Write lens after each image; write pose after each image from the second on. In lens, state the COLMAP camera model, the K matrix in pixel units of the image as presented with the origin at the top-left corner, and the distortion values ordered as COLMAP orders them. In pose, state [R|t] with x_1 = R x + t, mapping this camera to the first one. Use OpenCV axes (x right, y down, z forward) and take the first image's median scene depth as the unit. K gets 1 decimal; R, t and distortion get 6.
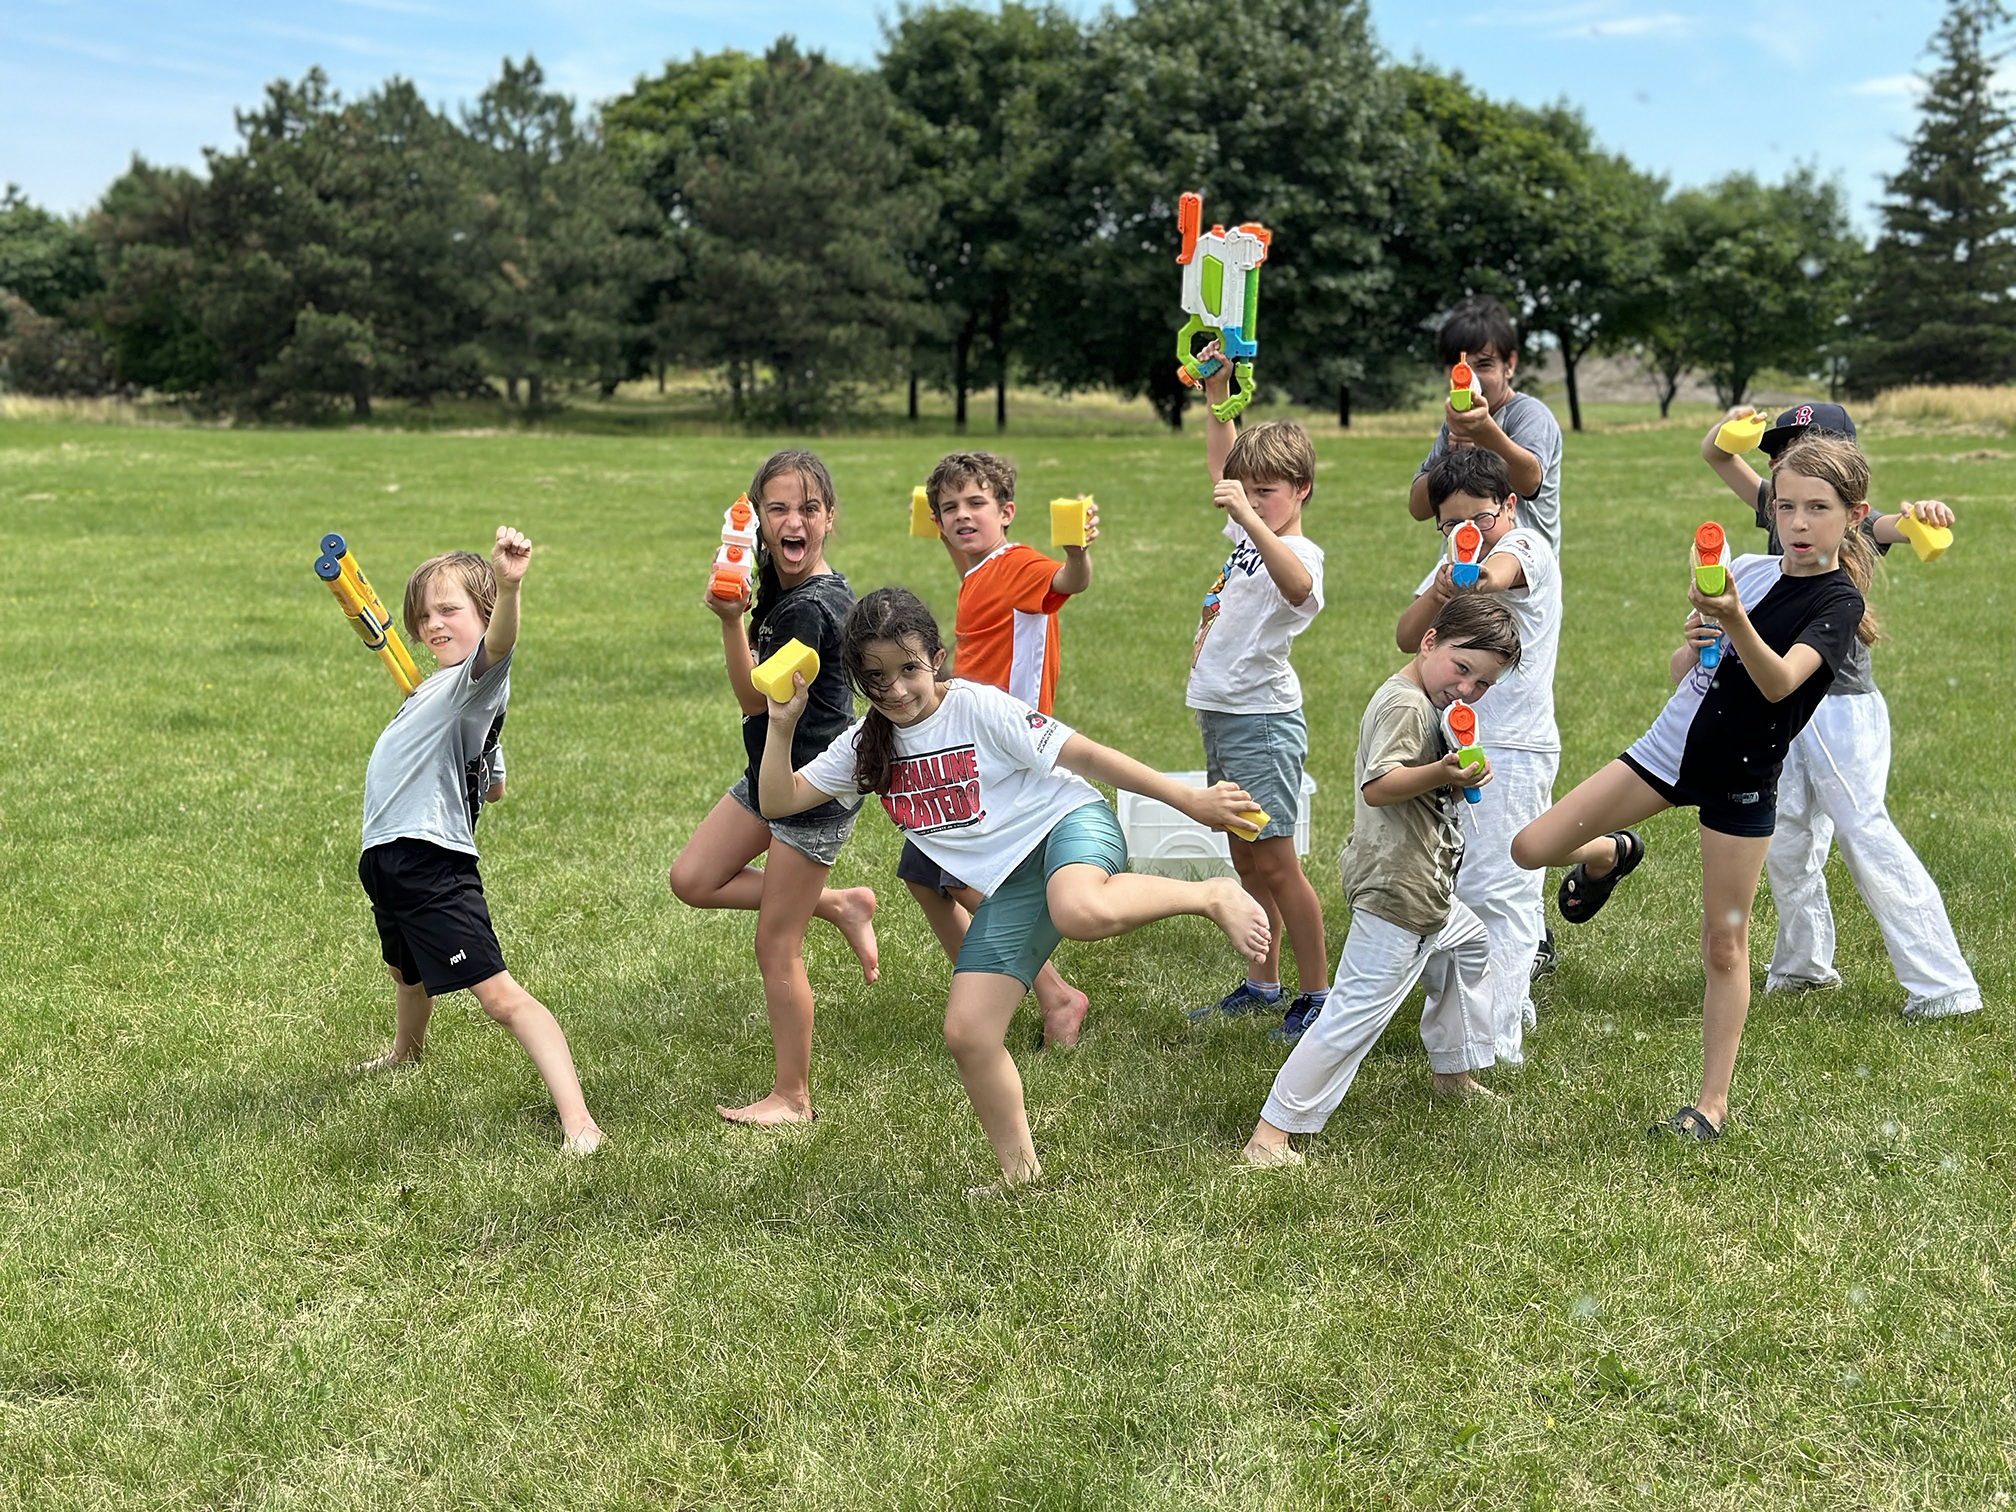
lens RADIAL K [[2813.9, 0, 999.5], [0, 2813.9, 753.8], [0, 0, 1]] dist [0.222731, -0.503961]
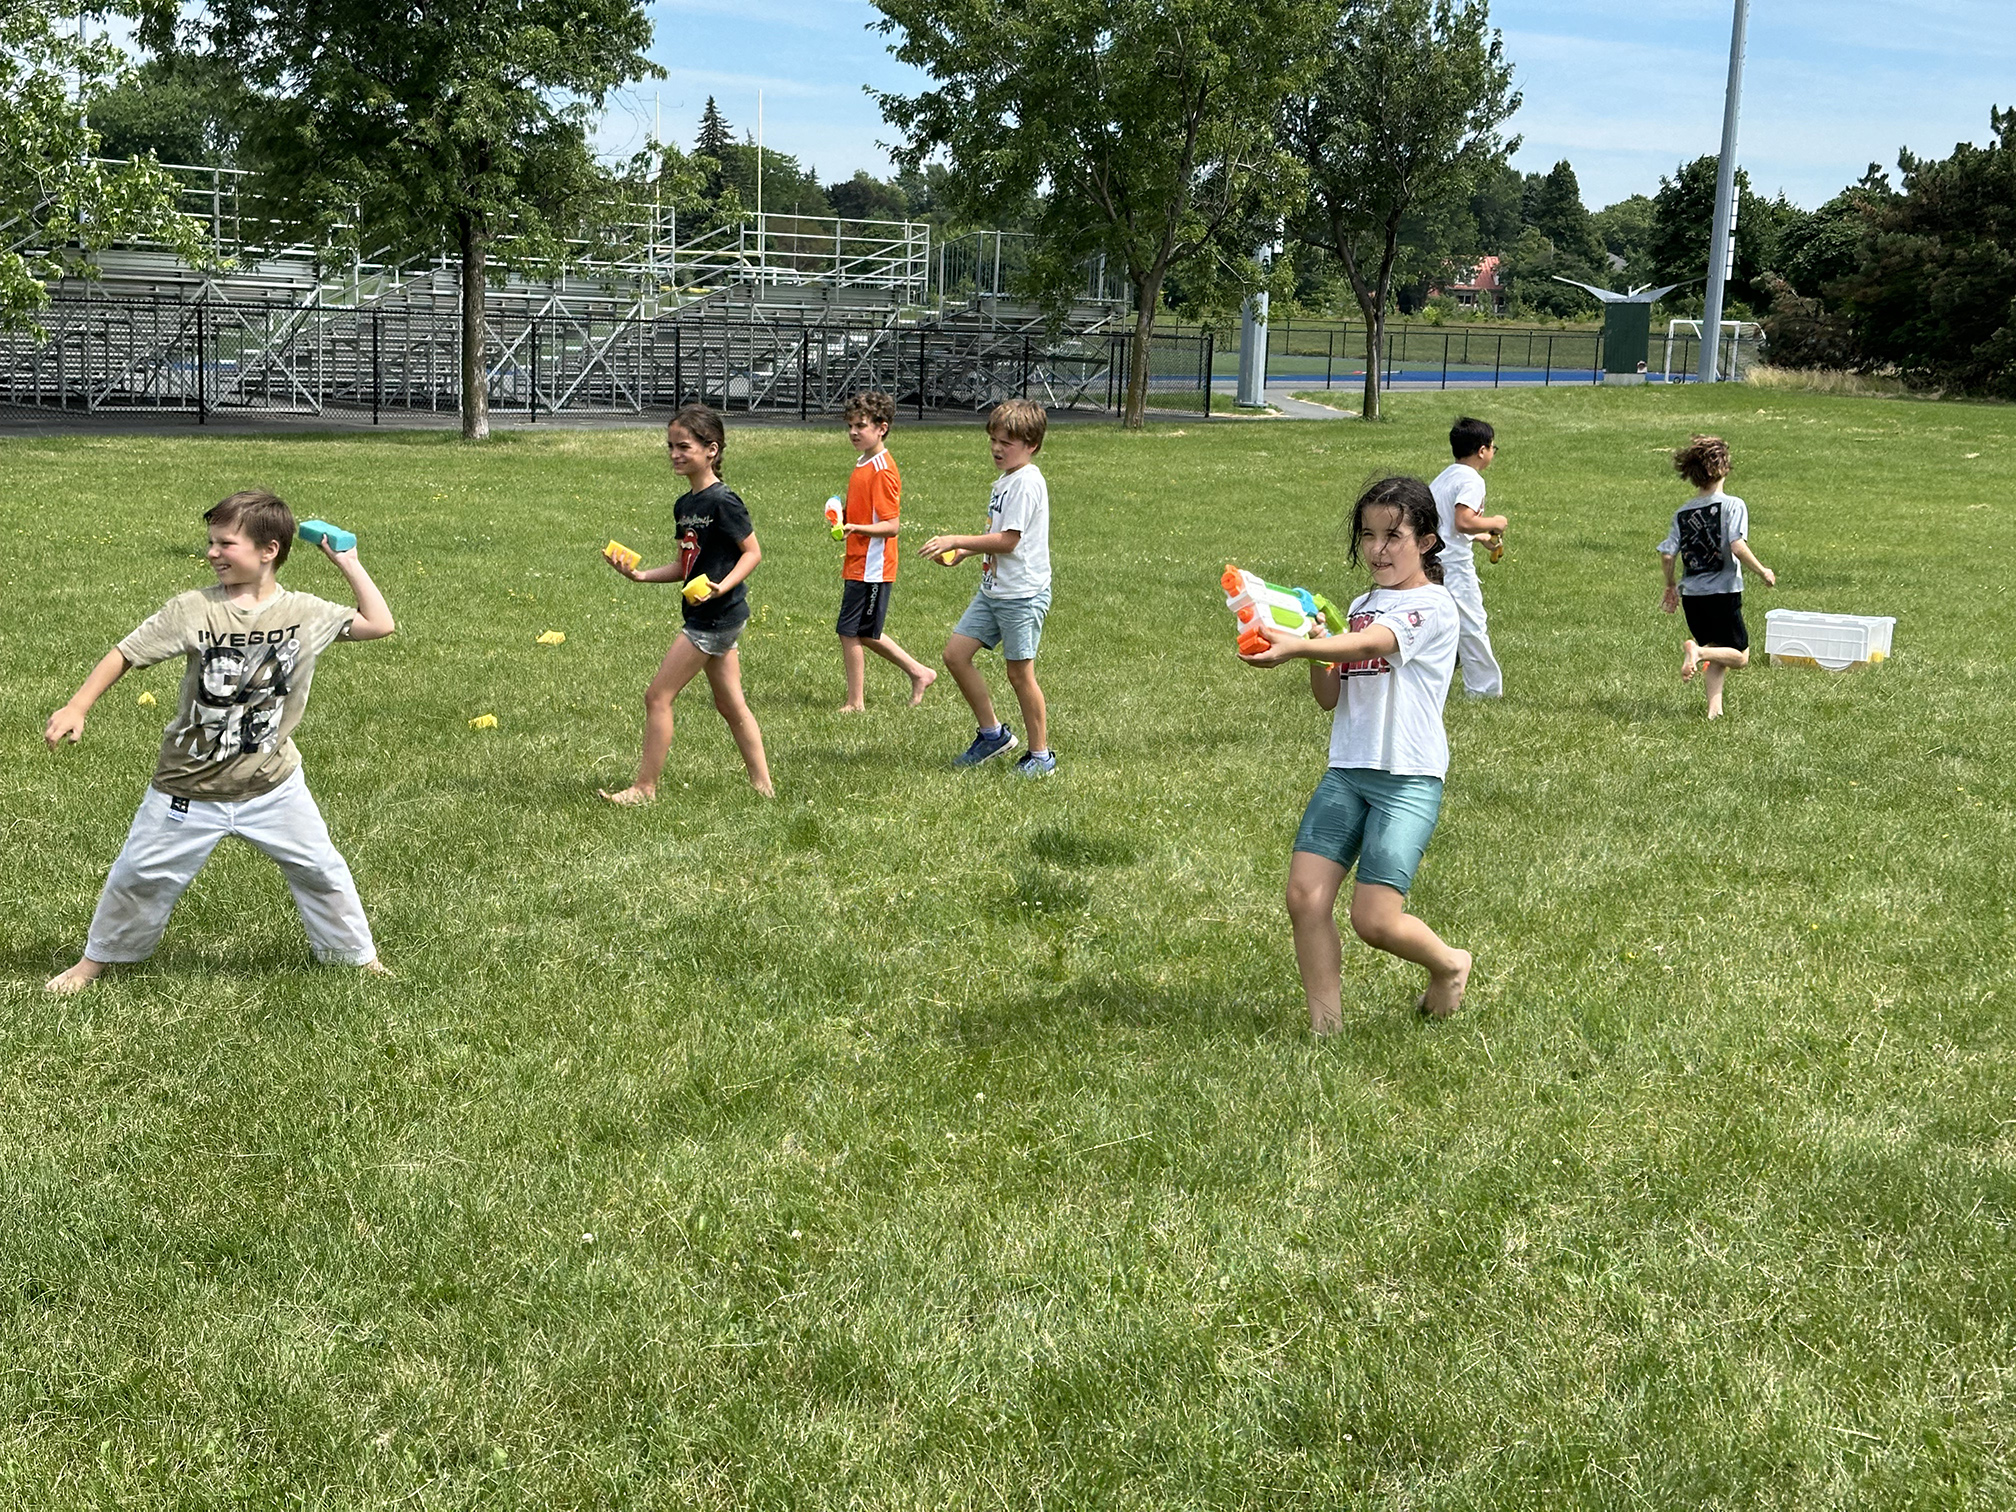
lens RADIAL K [[2813.9, 0, 999.5], [0, 2813.9, 753.8], [0, 0, 1]] dist [0.222731, -0.503961]
pose [[0.803449, 0.119779, -0.583200, 0.097380], [-0.112813, 0.992436, 0.048410, 0.008168], [0.584587, 0.026898, 0.810885, -0.099539]]
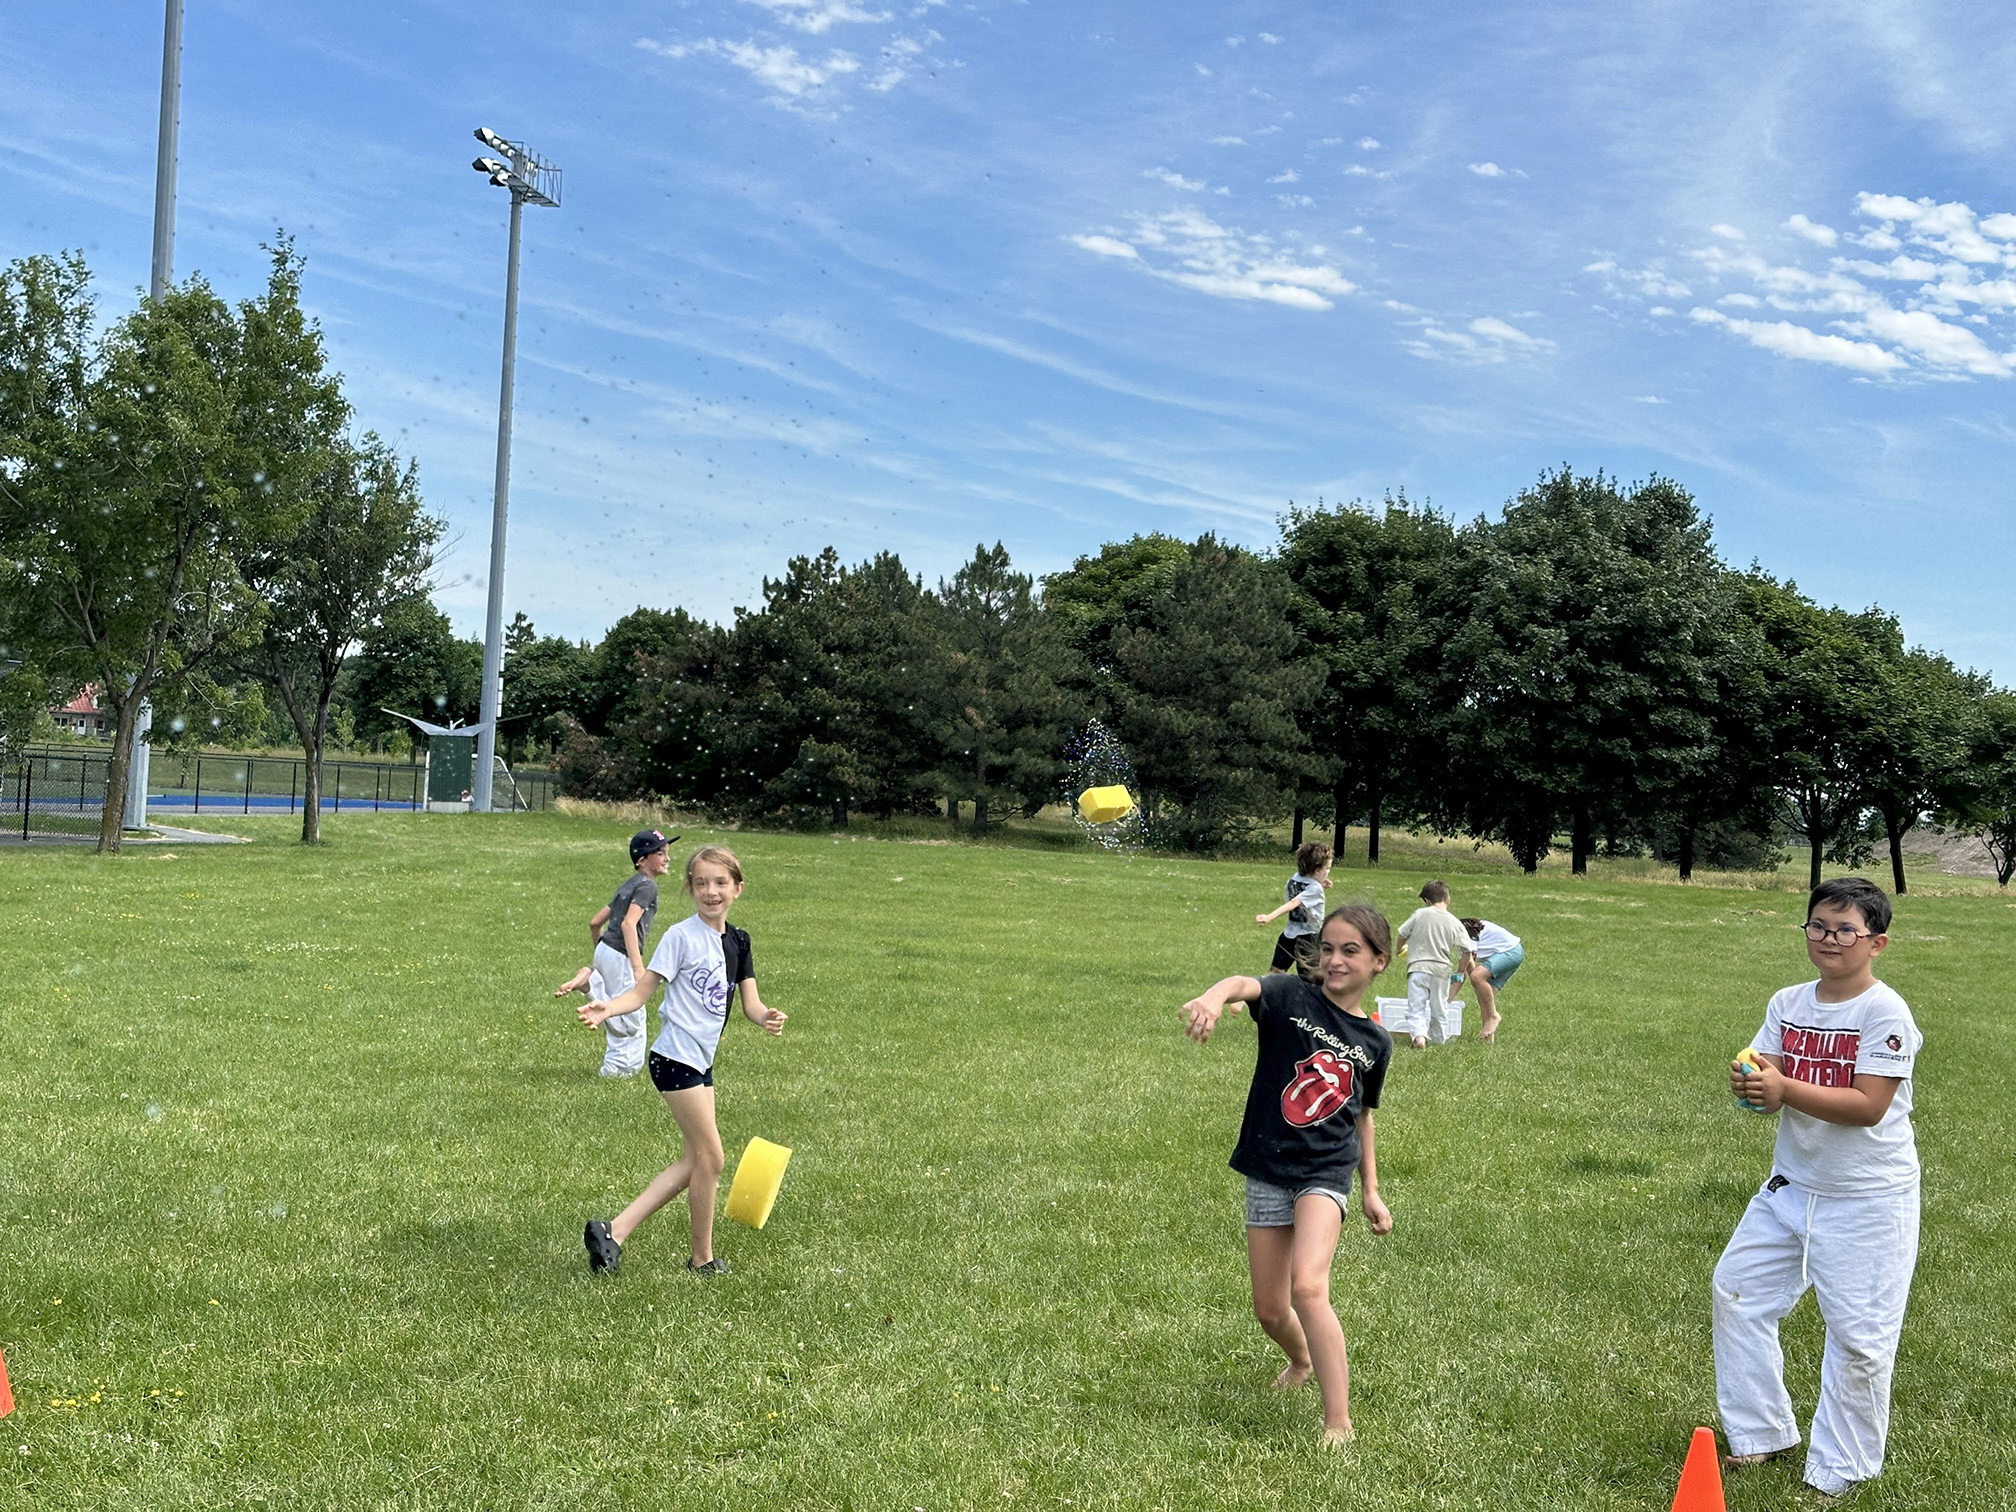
lens RADIAL K [[2813.9, 0, 999.5], [0, 2813.9, 753.8], [0, 0, 1]] dist [0.222731, -0.503961]
pose [[0.989725, 0.048453, -0.134522, 0.003556], [-0.068152, 0.986944, -0.145935, 0.022393], [0.125694, 0.153604, 0.980106, -0.176191]]
